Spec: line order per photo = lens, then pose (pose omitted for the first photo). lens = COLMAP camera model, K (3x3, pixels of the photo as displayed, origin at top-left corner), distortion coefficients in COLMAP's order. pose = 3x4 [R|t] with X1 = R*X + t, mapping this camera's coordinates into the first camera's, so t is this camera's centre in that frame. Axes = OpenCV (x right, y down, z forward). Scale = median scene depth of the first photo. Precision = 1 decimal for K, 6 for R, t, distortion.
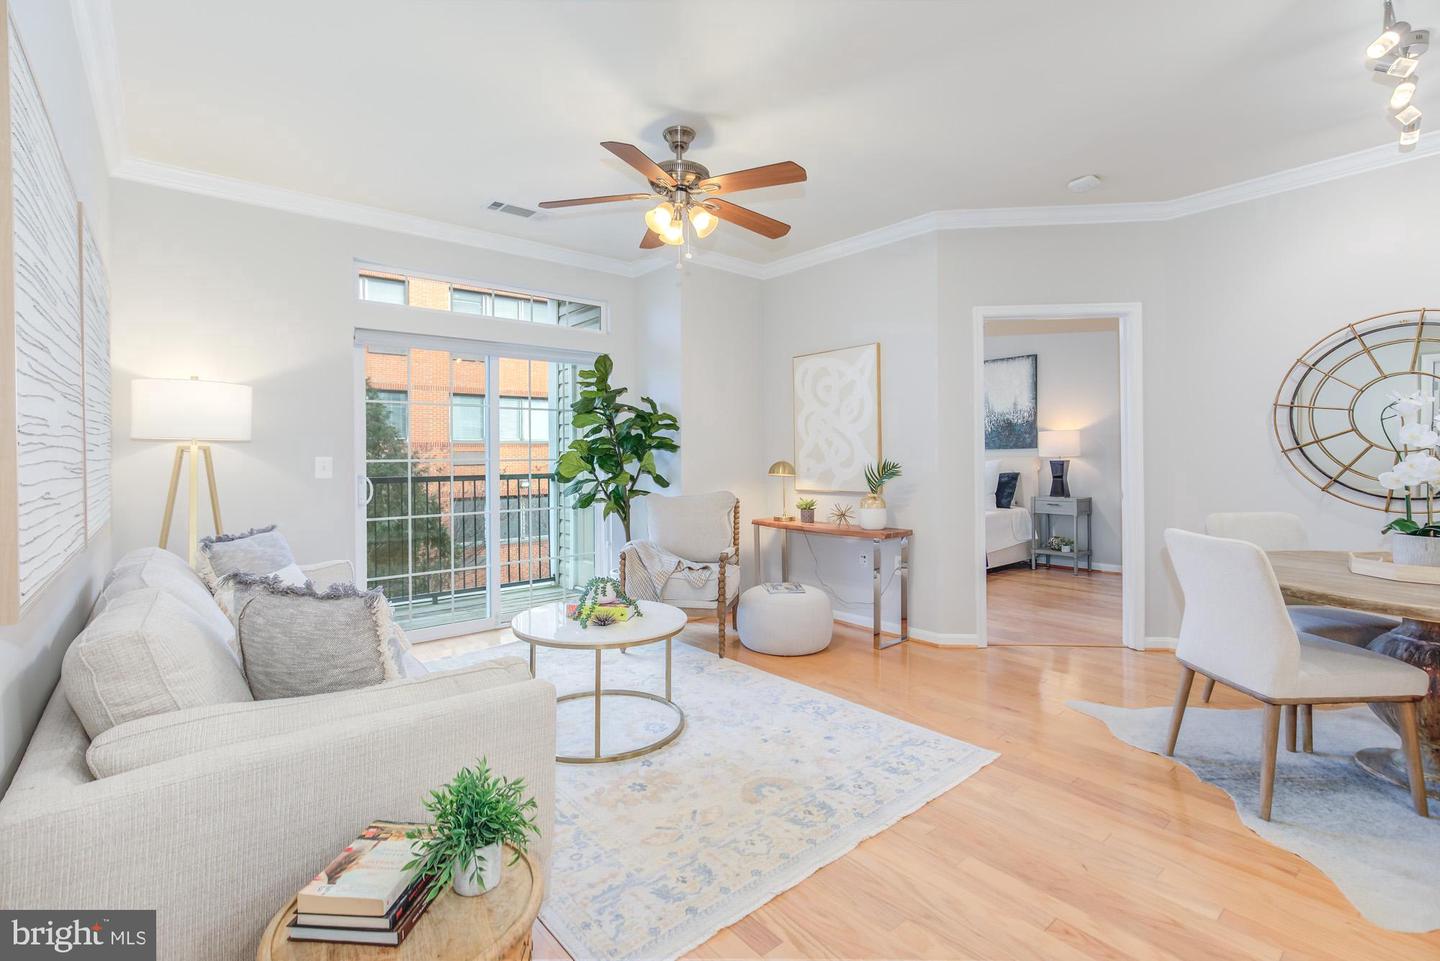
lens RADIAL K [[662.5, 0, 704.2], [0, 662.5, 469.5], [0, 0, 1]] dist [-0.001018, -0.000004]
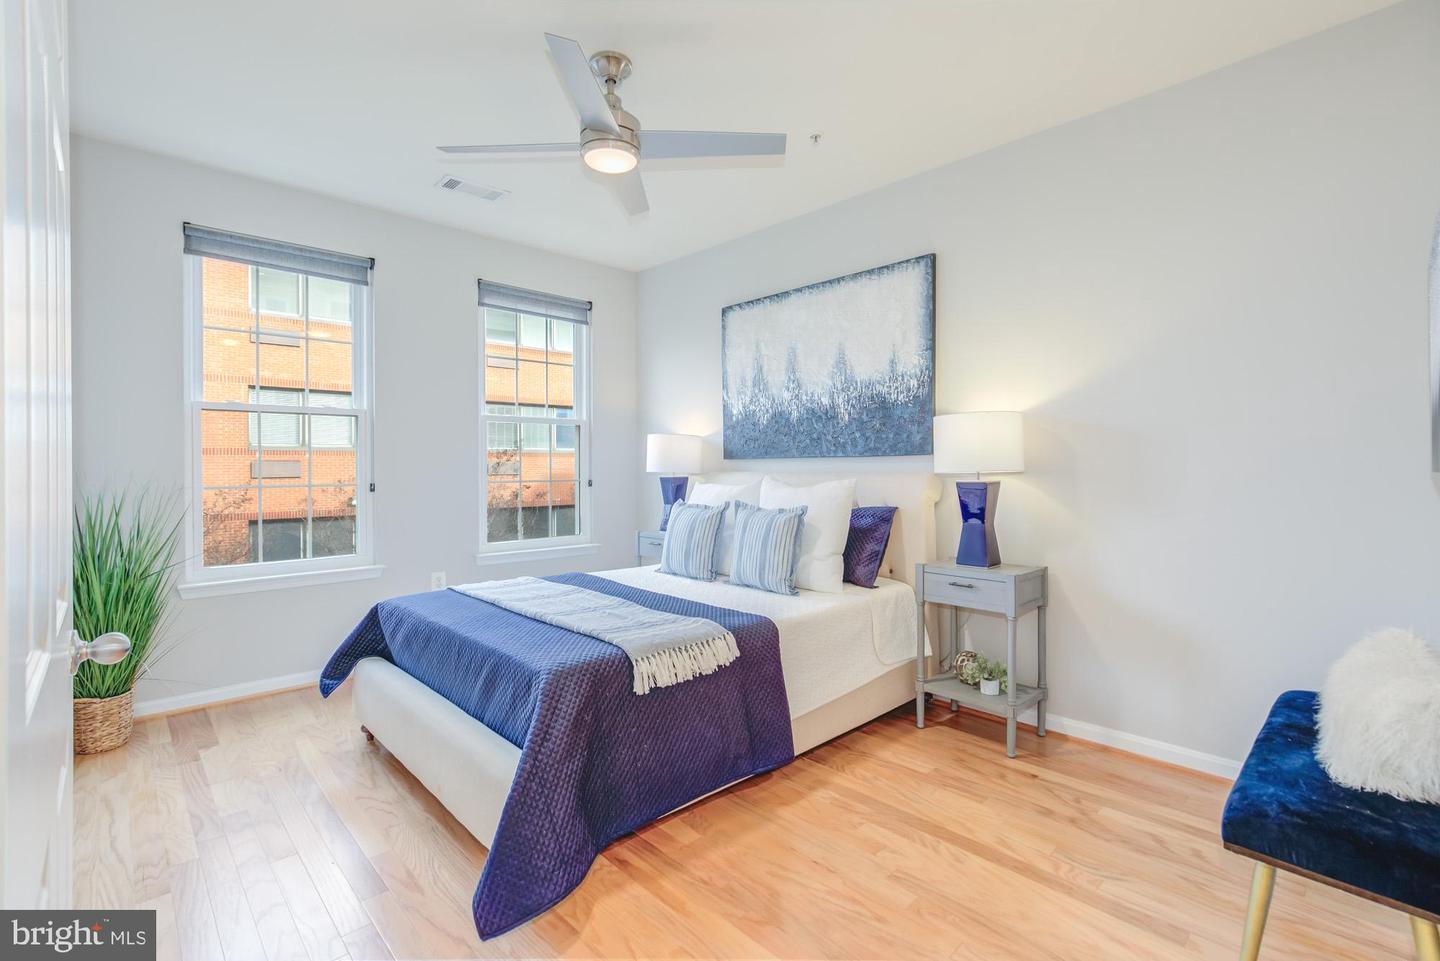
lens RADIAL K [[639.4, 0, 720.0], [0, 639.4, 480.5], [0, 0, 1]] dist [-0.015559, 0.000113]
pose [[0.997740, 0.007813, 0.066736, 0.331237], [-0.007563, 0.999963, -0.003997, -0.011513], [-0.066764, 0.003484, 0.997763, 0.578394]]
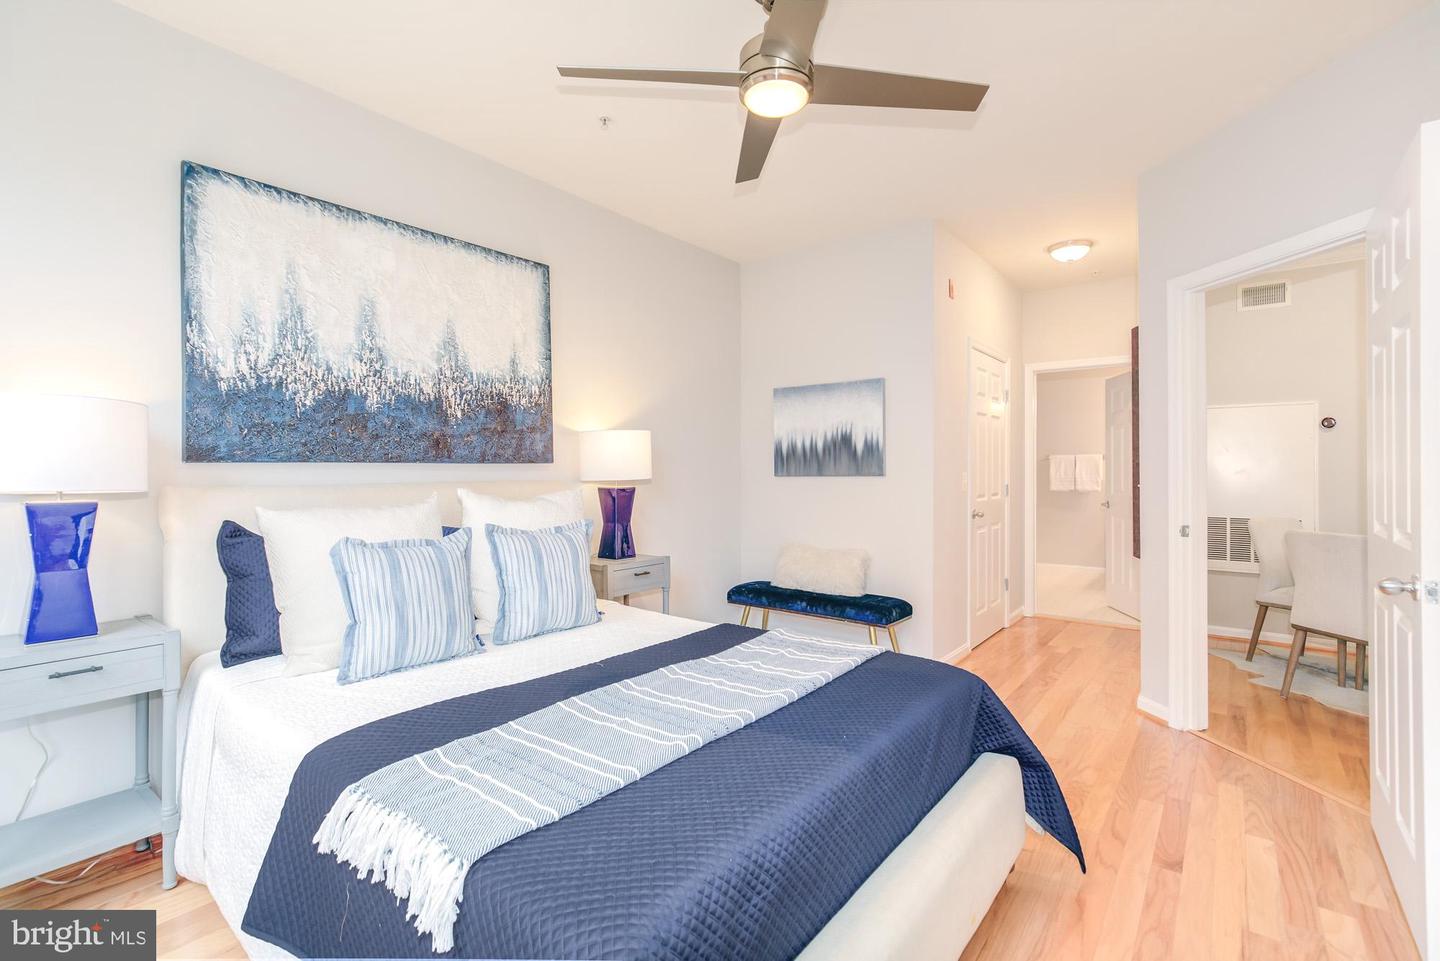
lens RADIAL K [[671.2, 0, 720.0], [0, 671.2, 480.5], [0, 0, 1]] dist [-0.002545, -0.000417]
pose [[-0.201638, 0.007450, 0.979432, 0.006817], [0.037504, 0.999296, 0.000120, -0.016183], [-0.978742, 0.036757, -0.201776, 1.008530]]
